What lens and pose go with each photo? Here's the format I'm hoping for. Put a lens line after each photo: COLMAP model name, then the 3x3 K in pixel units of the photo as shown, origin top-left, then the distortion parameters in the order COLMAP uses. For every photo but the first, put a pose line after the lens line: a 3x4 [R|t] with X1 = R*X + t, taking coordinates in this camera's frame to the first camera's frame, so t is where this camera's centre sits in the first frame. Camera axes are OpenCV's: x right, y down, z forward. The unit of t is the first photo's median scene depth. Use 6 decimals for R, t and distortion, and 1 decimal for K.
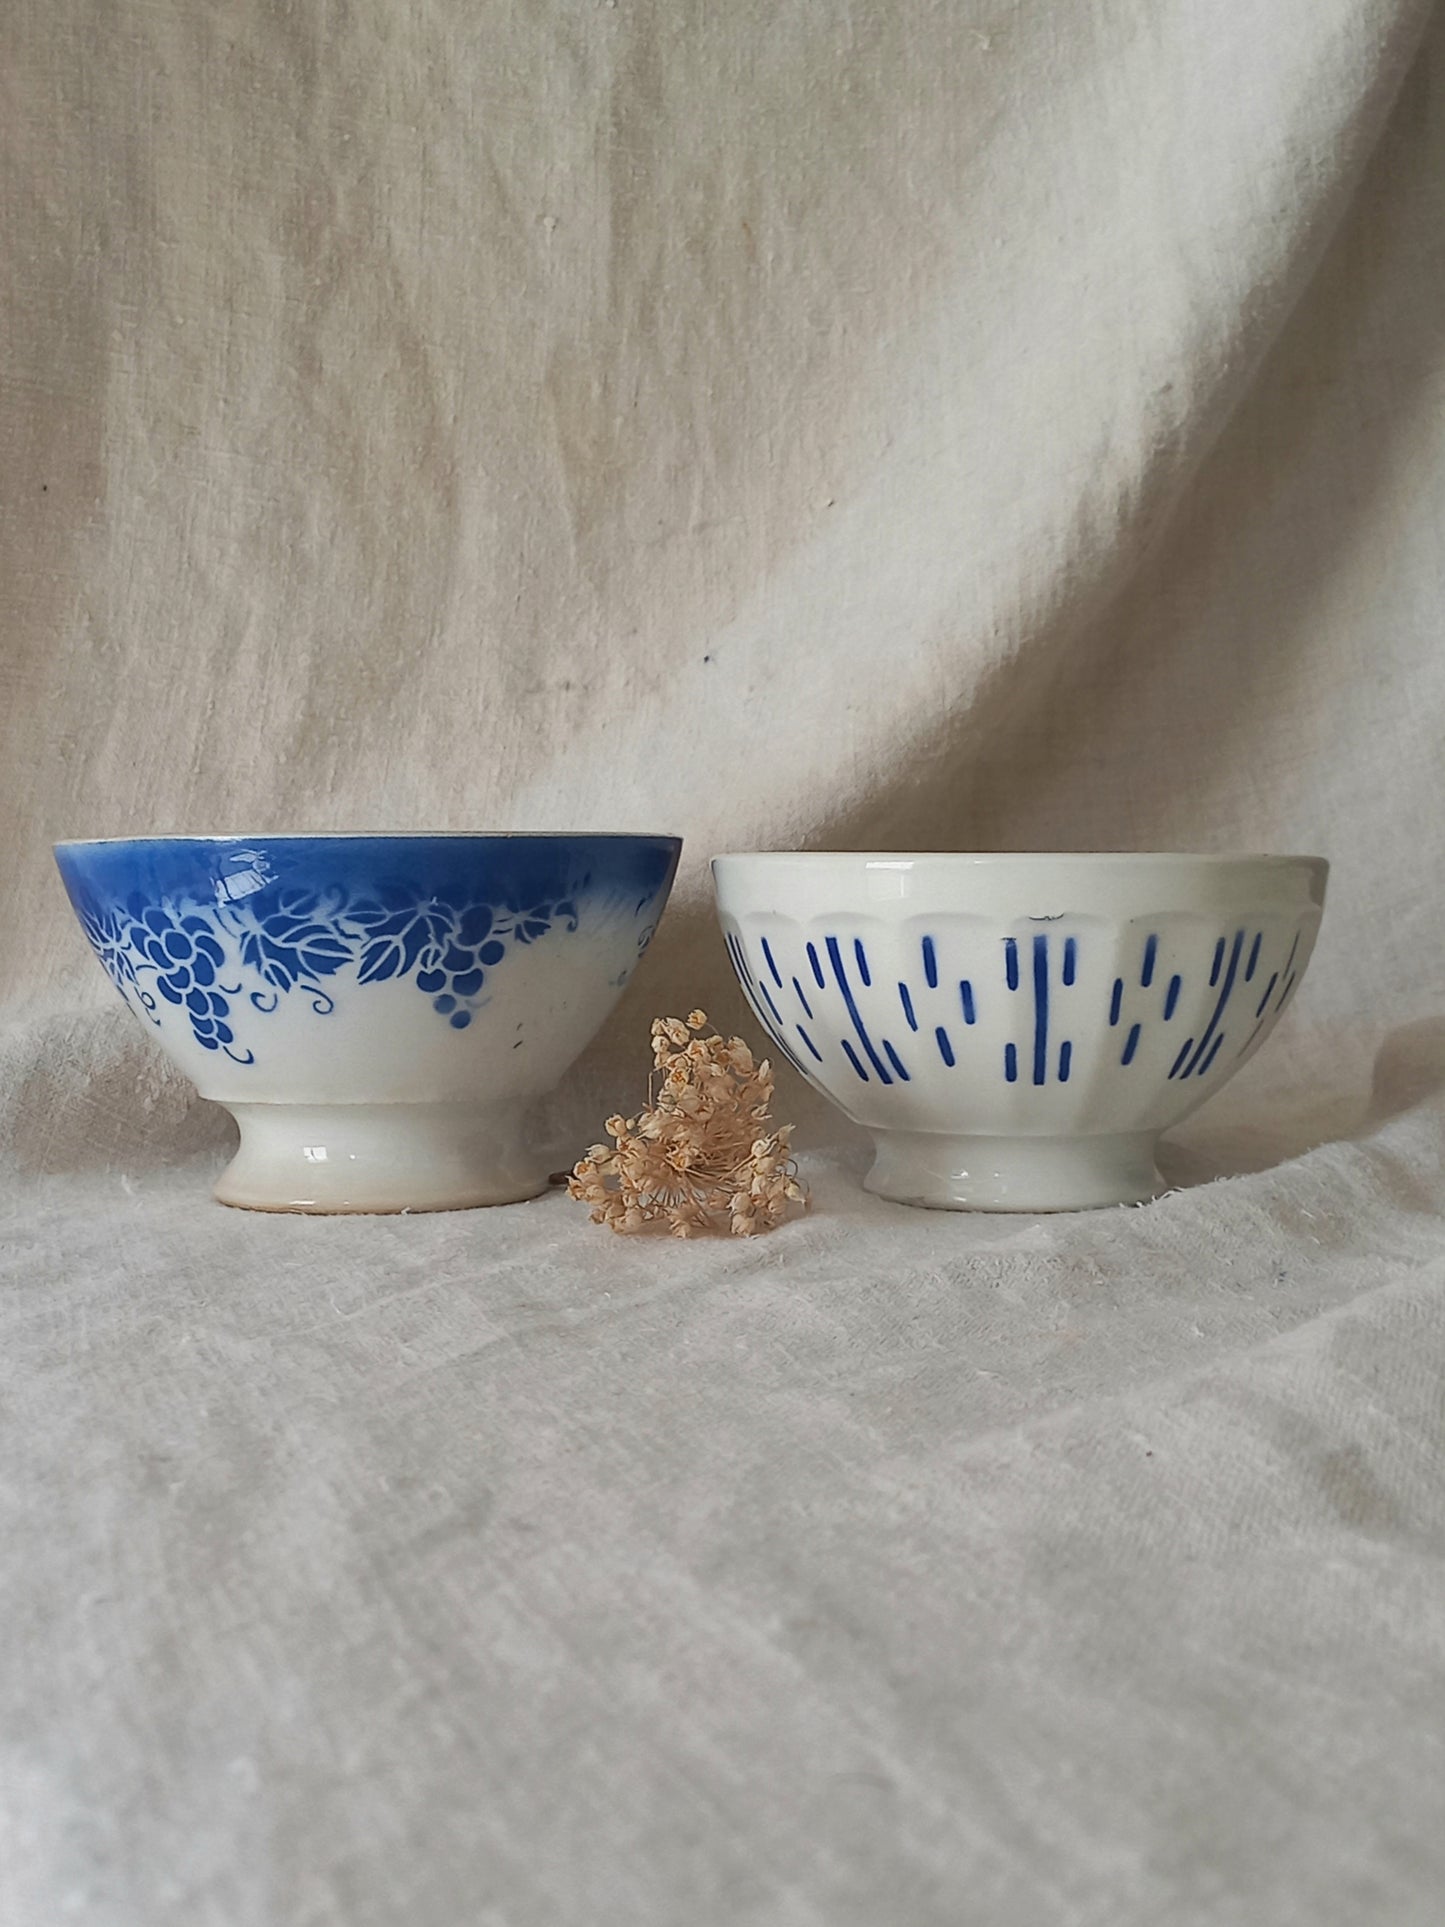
lens RADIAL K [[2749.8, 0, 629.9], [0, 2749.8, 967.9], [0, 0, 1]] dist [0.001441, 0.020244]
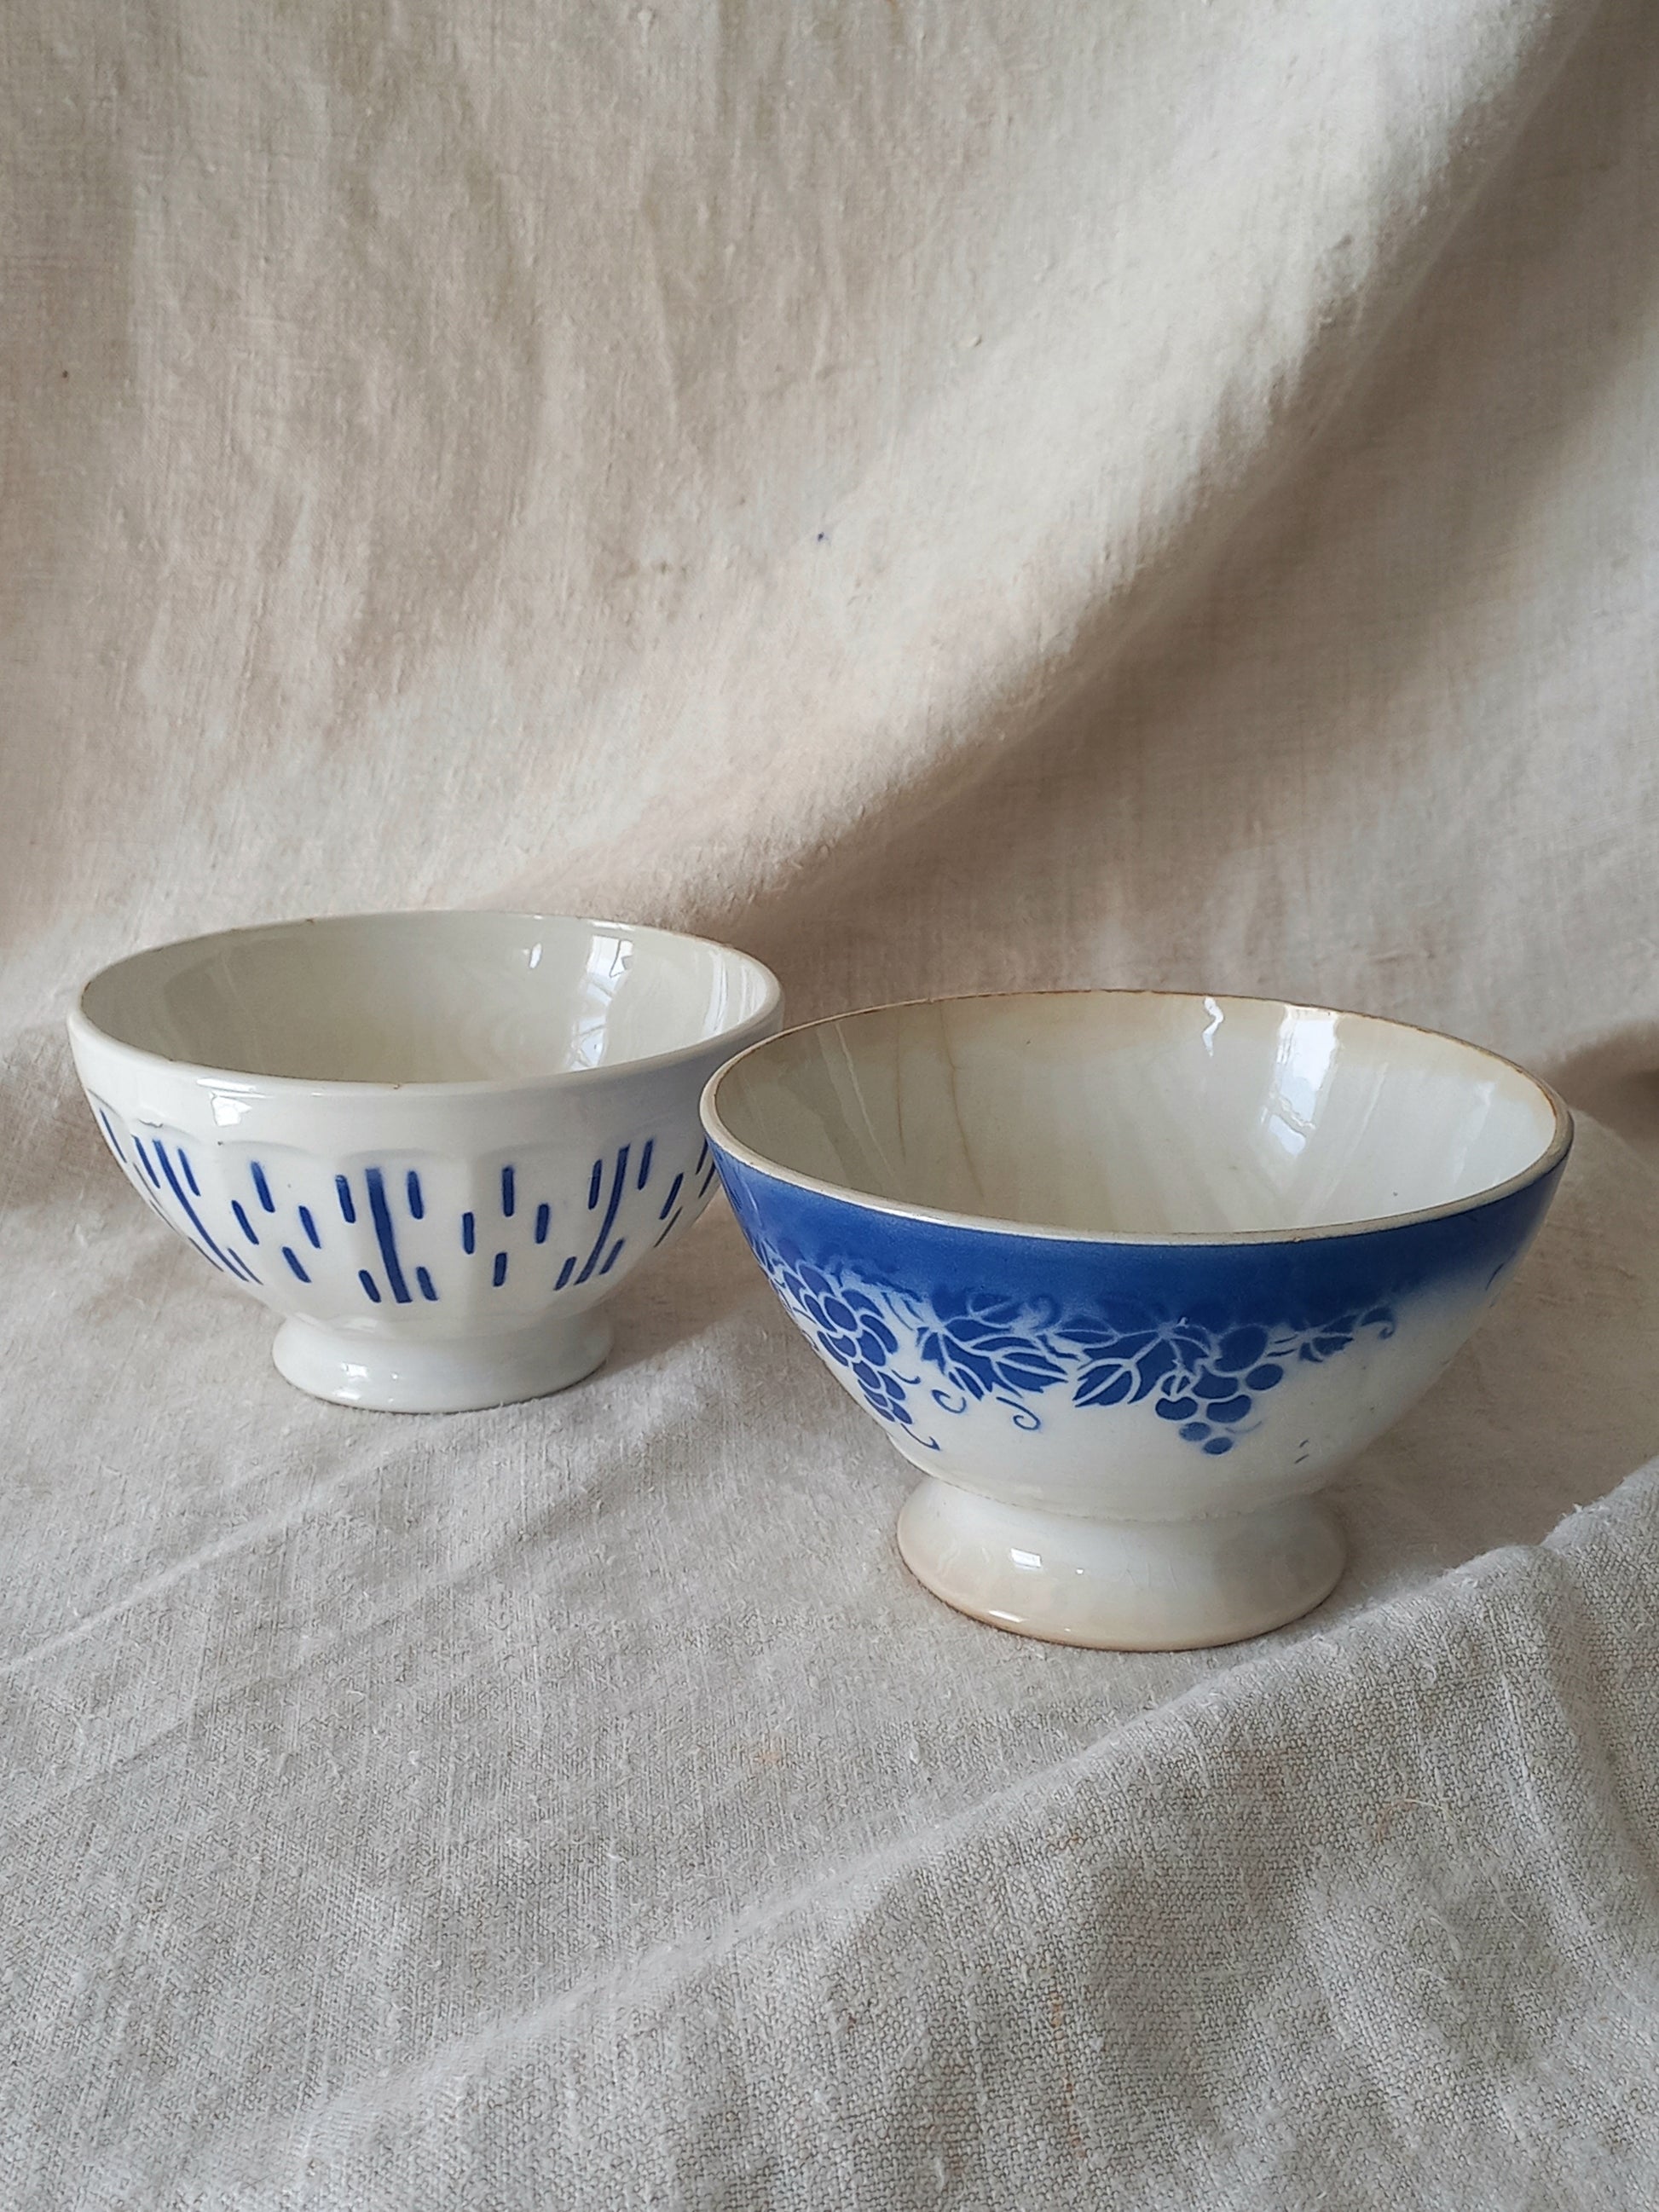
lens RADIAL K [[3156.7, 0, 723.1], [0, 3156.7, 1111.1], [0, 0, 1]] dist [0.001441, 0.020244]
pose [[0.986055, 0.045225, -0.160156, 0.174062], [-0.004155, 0.968757, 0.247979, -0.191680], [0.166367, -0.243855, 0.955435, -0.020827]]
